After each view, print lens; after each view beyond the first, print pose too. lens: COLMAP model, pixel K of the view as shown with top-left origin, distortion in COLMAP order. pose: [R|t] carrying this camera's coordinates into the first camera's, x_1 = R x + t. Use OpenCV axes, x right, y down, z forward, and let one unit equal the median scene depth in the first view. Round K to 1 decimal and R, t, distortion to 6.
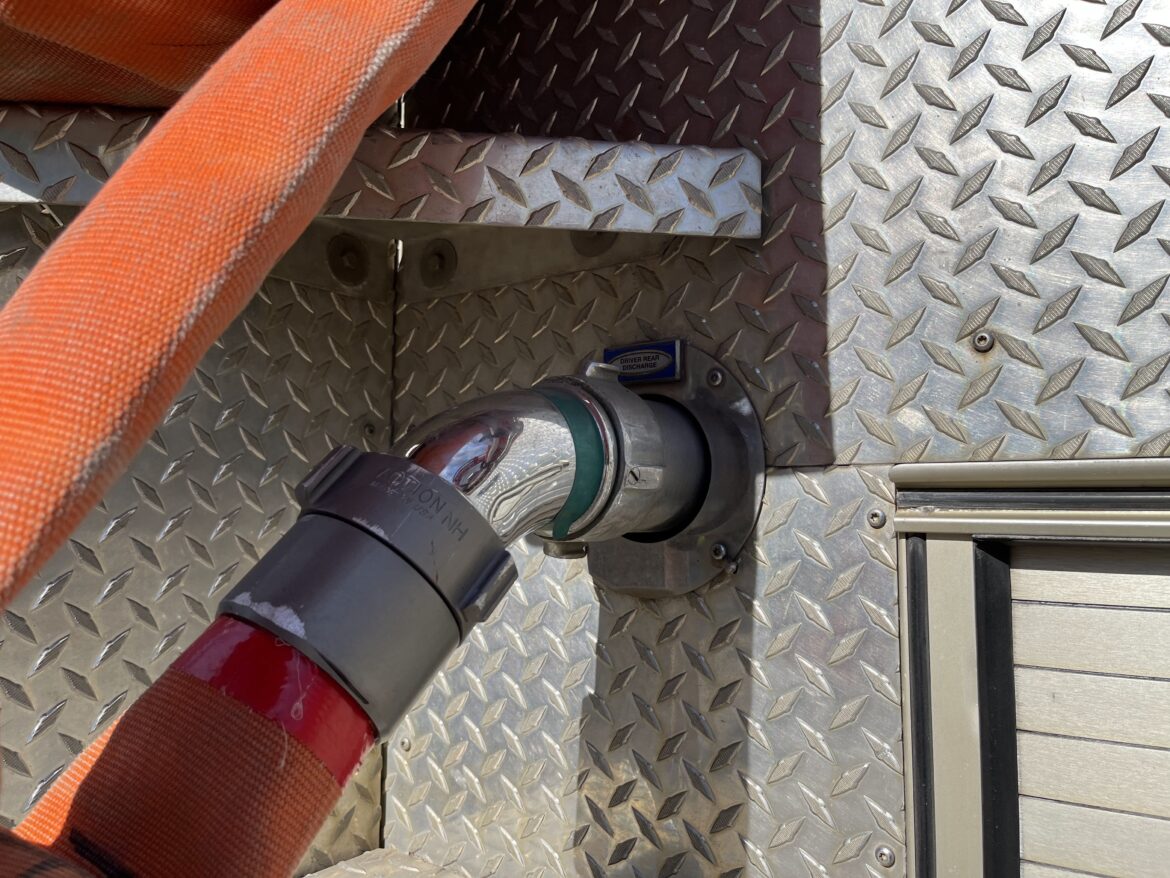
lens RADIAL K [[880.6, 0, 585.0], [0, 880.6, 439.0], [0, 0, 1]] dist [0.016553, -0.000680]
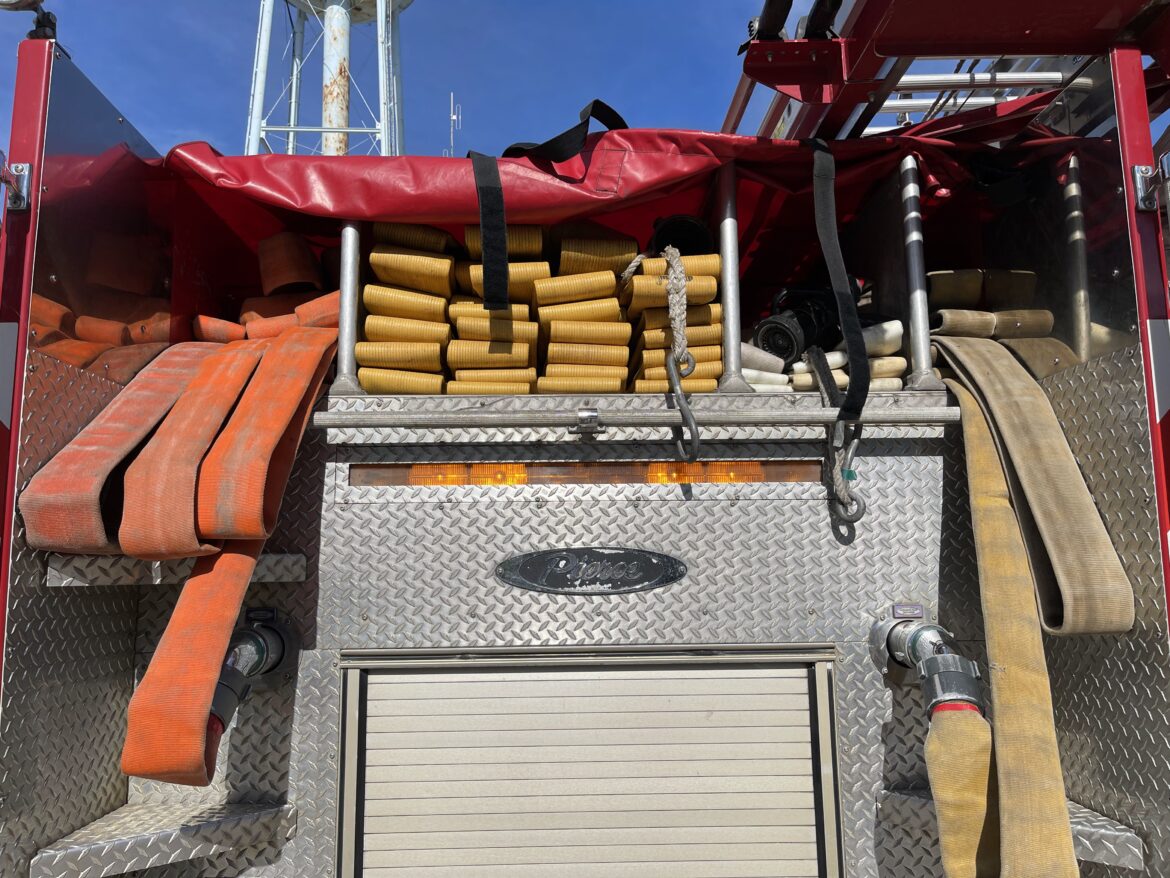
lens RADIAL K [[880.6, 0, 585.0], [0, 880.6, 439.0], [0, 0, 1]] dist [0.016553, -0.000680]
pose [[0.776822, 0.082665, 0.624271, -1.180803], [-0.033588, 0.995374, -0.090011, -0.522899], [-0.628824, 0.048954, 0.776005, -2.447985]]
